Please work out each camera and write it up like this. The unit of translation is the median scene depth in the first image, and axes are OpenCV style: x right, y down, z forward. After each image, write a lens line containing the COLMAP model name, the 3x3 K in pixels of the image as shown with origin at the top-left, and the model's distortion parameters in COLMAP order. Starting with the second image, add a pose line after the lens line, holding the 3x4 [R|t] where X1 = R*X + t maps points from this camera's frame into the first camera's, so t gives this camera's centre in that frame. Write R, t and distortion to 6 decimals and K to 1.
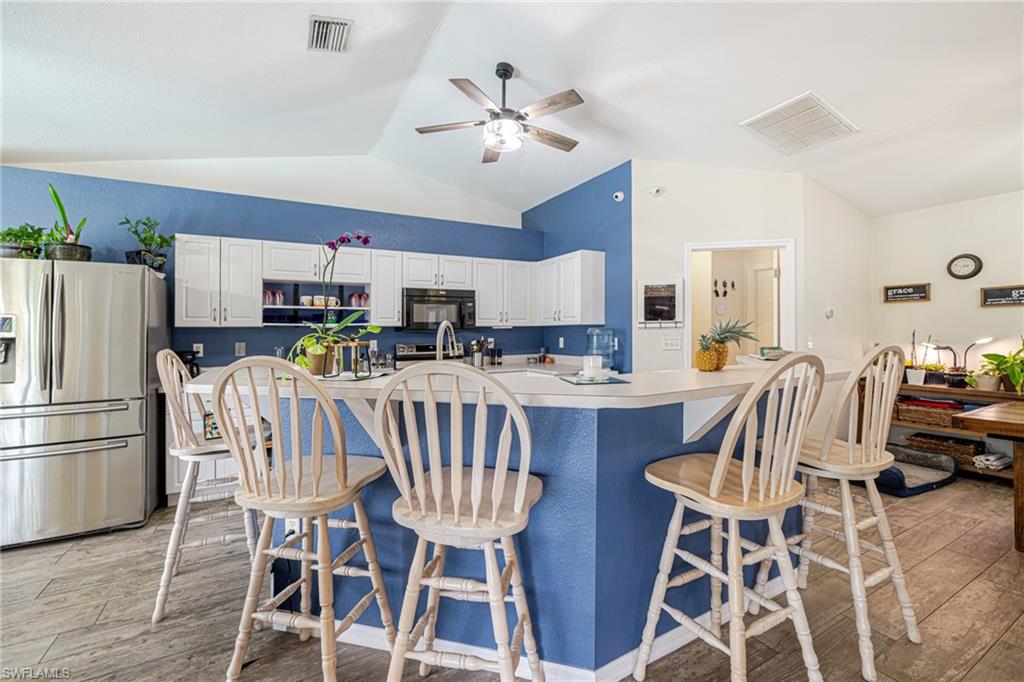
lens RADIAL K [[428.4, 0, 512.5], [0, 428.4, 329.1], [0, 0, 1]] dist [-0.003595, -0.000287]
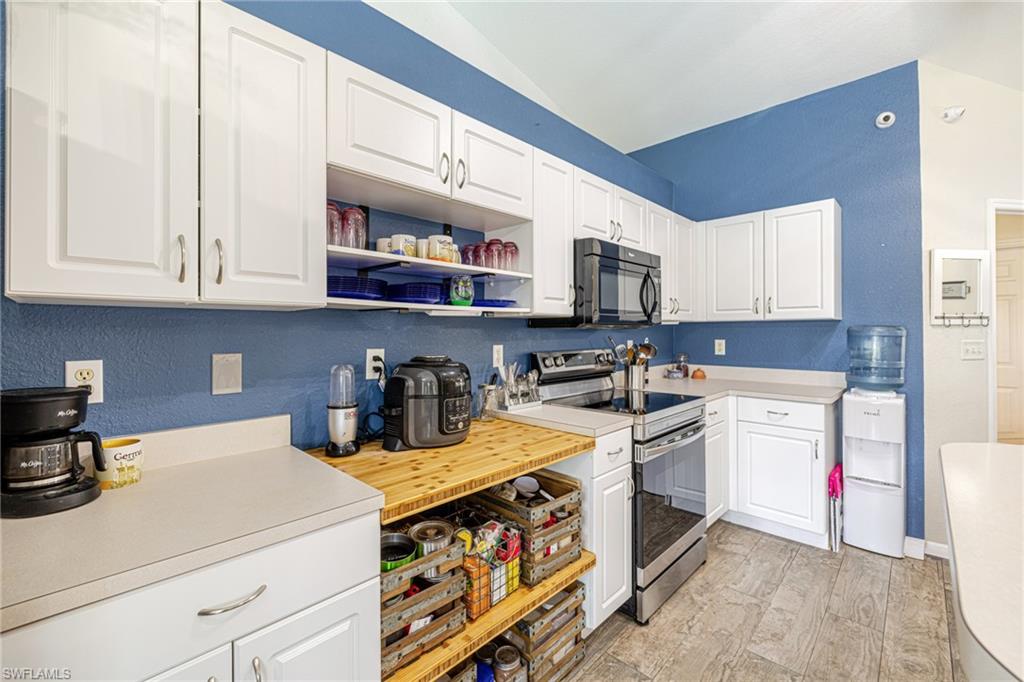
lens RADIAL K [[428.4, 0, 512.5], [0, 428.4, 329.1], [0, 0, 1]] dist [-0.003595, -0.000287]
pose [[0.959313, 0.009896, 0.282170, -0.475115], [-0.010471, 0.999945, 0.000530, 0.008367], [-0.282149, -0.003463, 0.959364, 0.563021]]
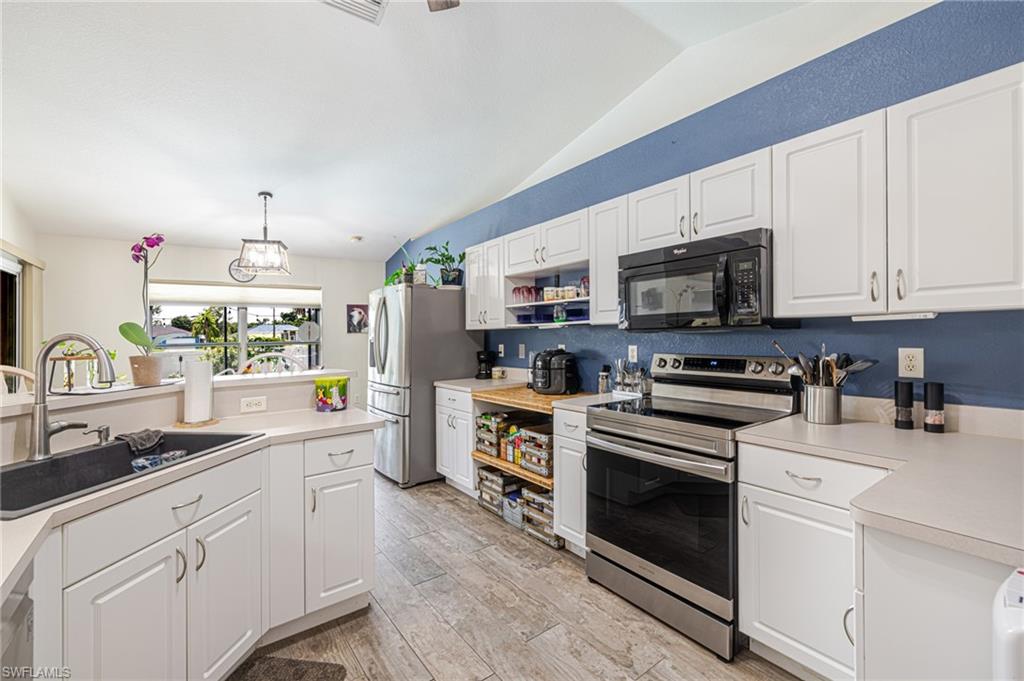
lens RADIAL K [[437.1, 0, 499.8], [0, 437.1, 320.5], [0, 0, 1]] dist [-0.000085, 0.000179]
pose [[0.104457, -0.024592, -0.994225, 0.318504], [0.026878, 0.999399, -0.021896, -0.002027], [0.994166, -0.024435, 0.105056, 0.785196]]
